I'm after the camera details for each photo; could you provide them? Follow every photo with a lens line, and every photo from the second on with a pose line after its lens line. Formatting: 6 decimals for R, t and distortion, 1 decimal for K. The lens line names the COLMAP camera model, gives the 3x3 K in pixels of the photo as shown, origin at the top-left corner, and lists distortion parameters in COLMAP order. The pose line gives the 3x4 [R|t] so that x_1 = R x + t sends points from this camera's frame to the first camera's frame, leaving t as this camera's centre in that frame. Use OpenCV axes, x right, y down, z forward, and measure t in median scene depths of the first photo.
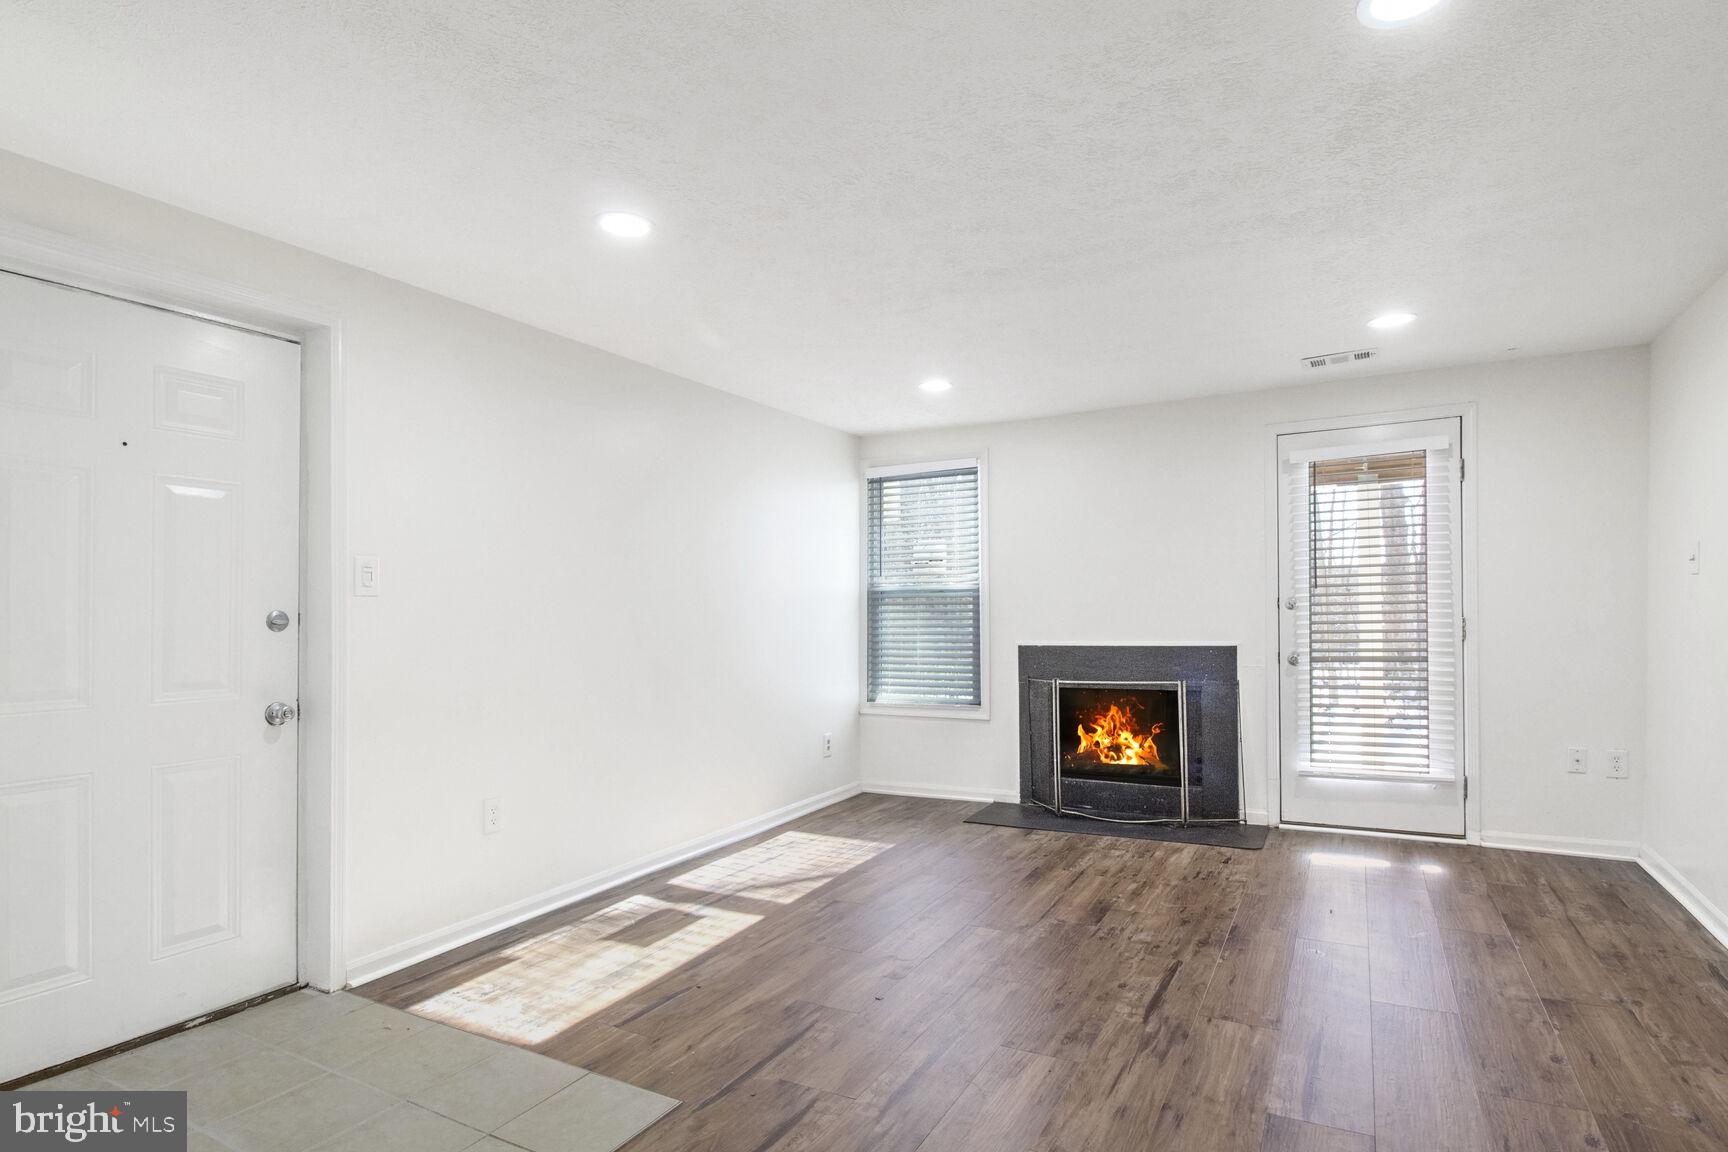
lens RADIAL K [[885.4, 0, 870.4], [0, 885.4, 596.6], [0, 0, 1]] dist [0.014590, -0.023750]
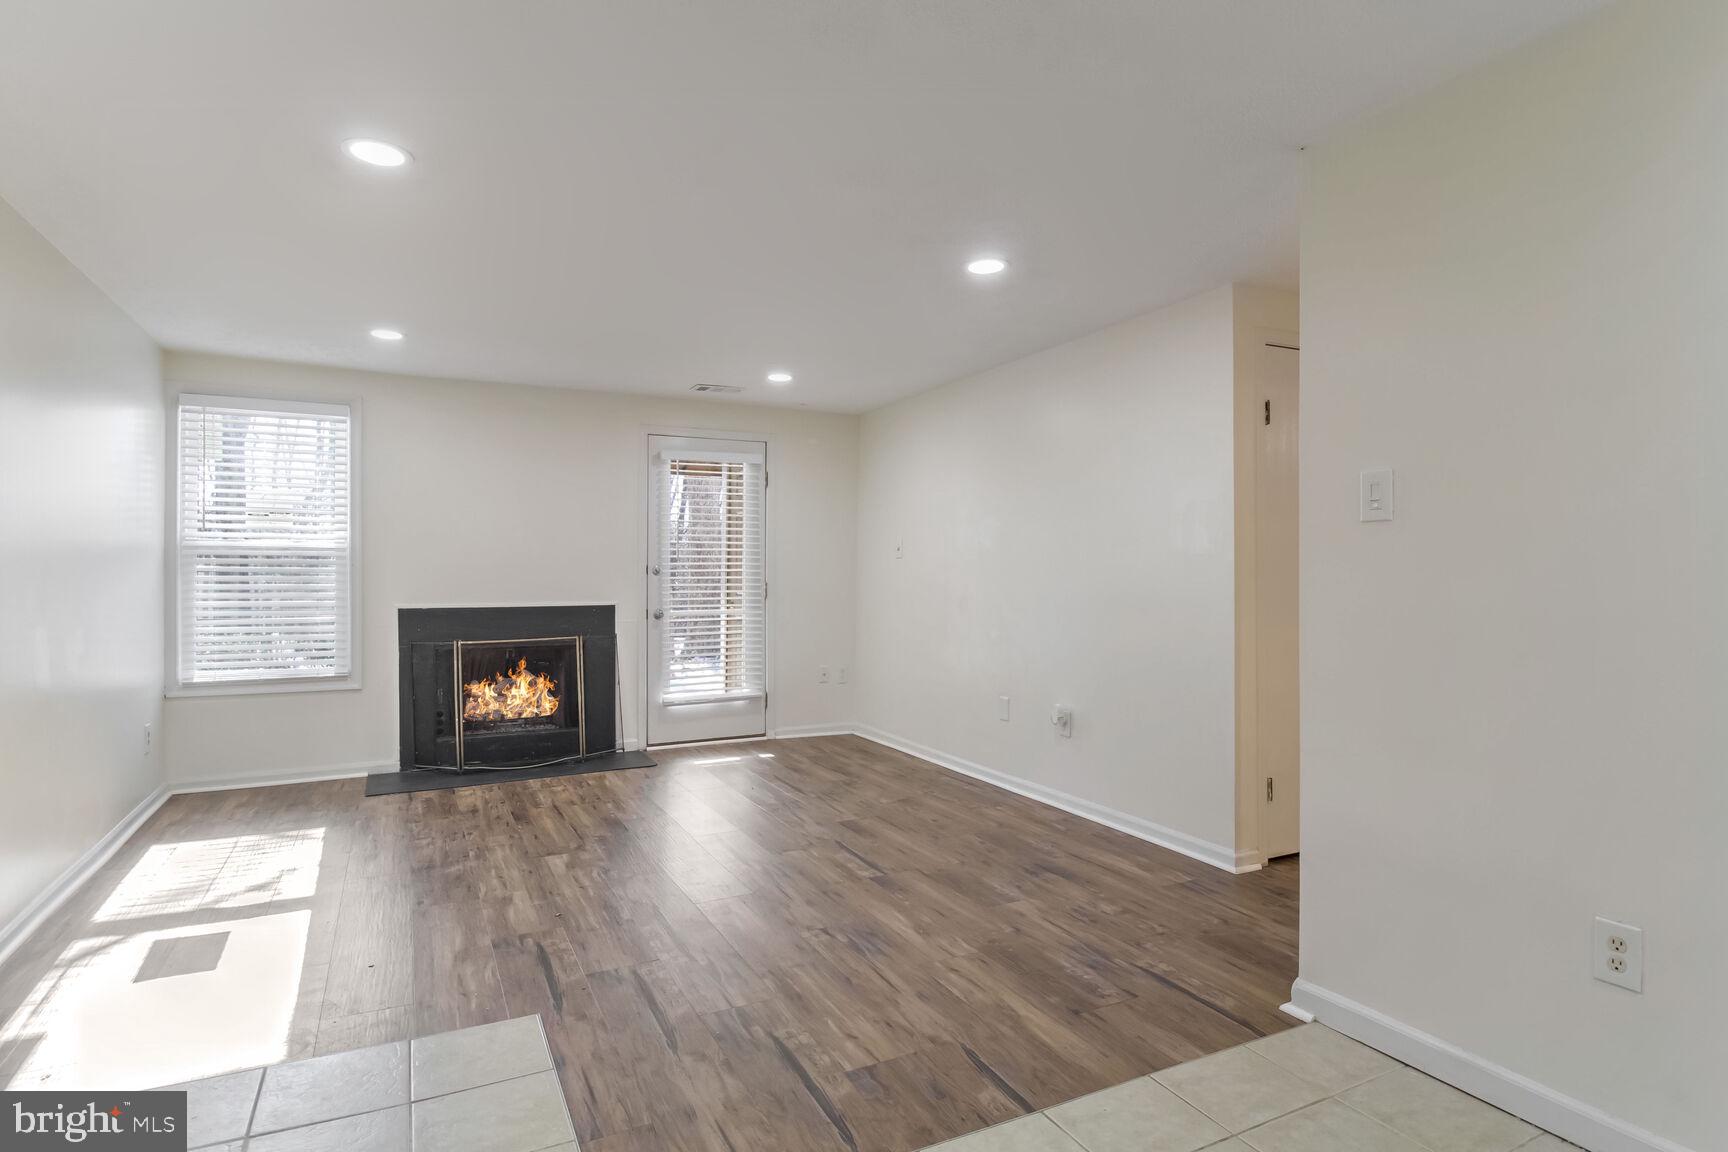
lens RADIAL K [[919.8, 0, 864.0], [0, 919.8, 576.0], [0, 0, 1]] dist [-0.015487, -0.000924]
pose [[0.571207, 0.013091, 0.820702, -0.459345], [-0.023684, 0.999719, 0.000537, 0.008633], [-0.820464, -0.019744, 0.571357, 0.017105]]
